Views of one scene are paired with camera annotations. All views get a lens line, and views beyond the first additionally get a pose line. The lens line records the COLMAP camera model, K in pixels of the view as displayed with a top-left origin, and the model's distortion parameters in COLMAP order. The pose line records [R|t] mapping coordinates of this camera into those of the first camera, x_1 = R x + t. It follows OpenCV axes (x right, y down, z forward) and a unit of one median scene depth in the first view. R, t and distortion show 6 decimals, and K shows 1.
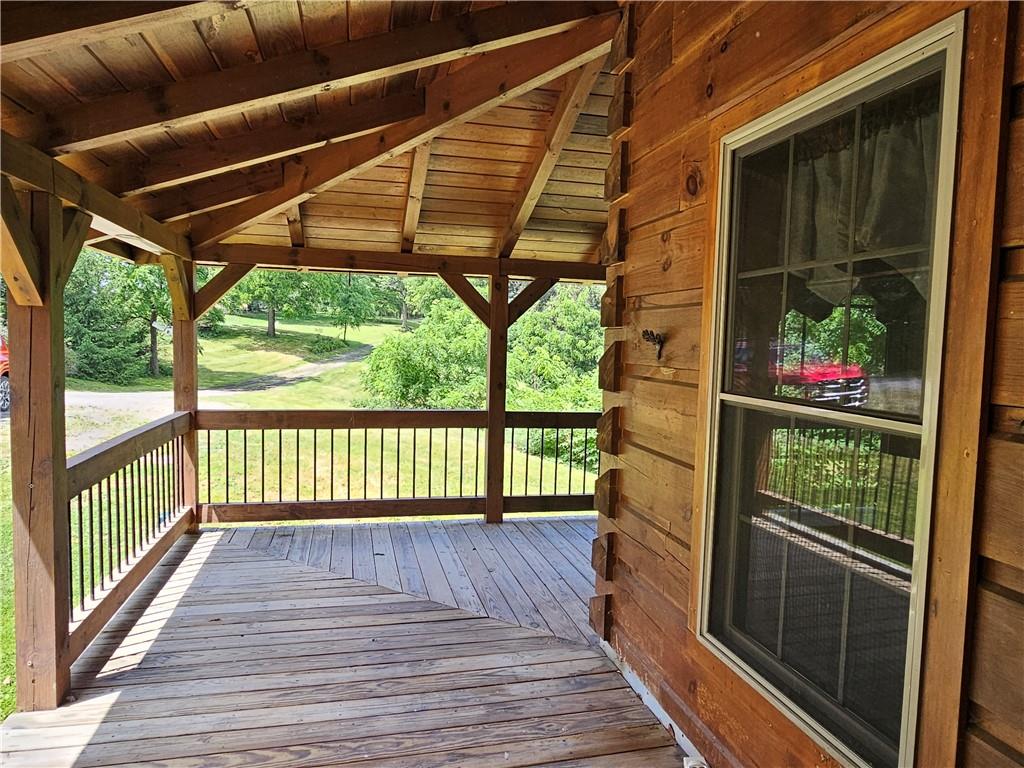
lens RADIAL K [[677.4, 0, 511.8], [0, 677.4, 388.2], [0, 0, 1]] dist [0.005682, 0.001287]
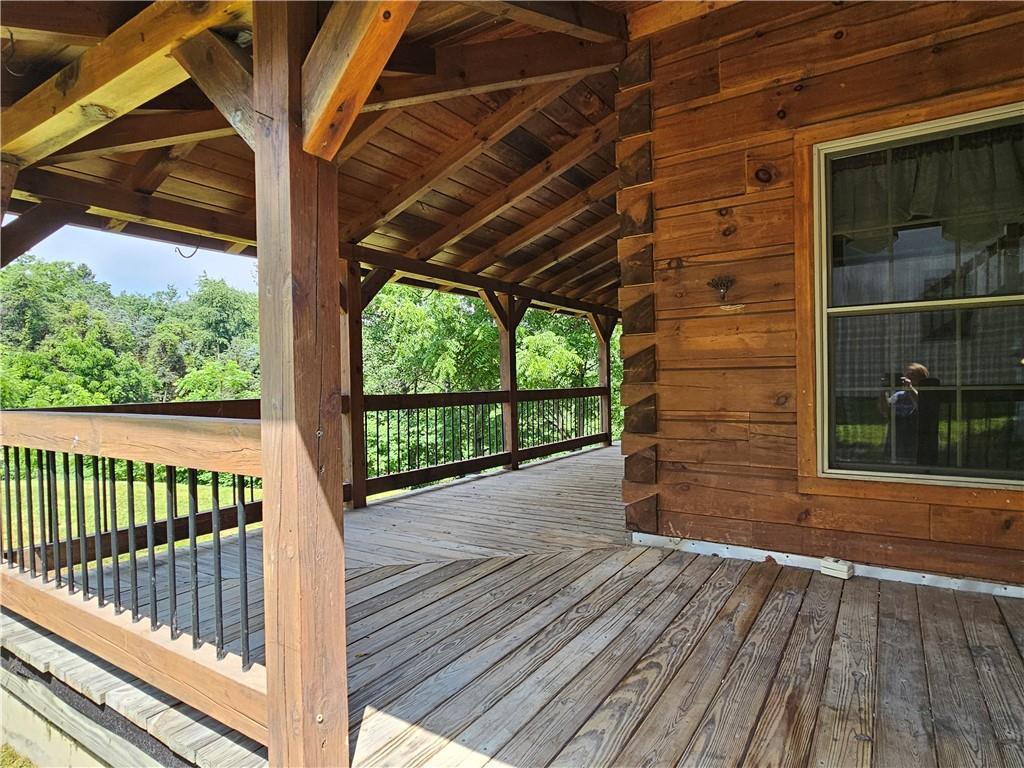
lens RADIAL K [[577.7, 0, 513.4], [0, 577.7, 388.0], [0, 0, 1]] dist [-0.000445, 0.000377]
pose [[0.720518, -0.049275, 0.691683, -0.960156], [0.086223, 0.996097, -0.018856, 0.128107], [-0.688055, 0.073225, 0.721955, 0.477674]]
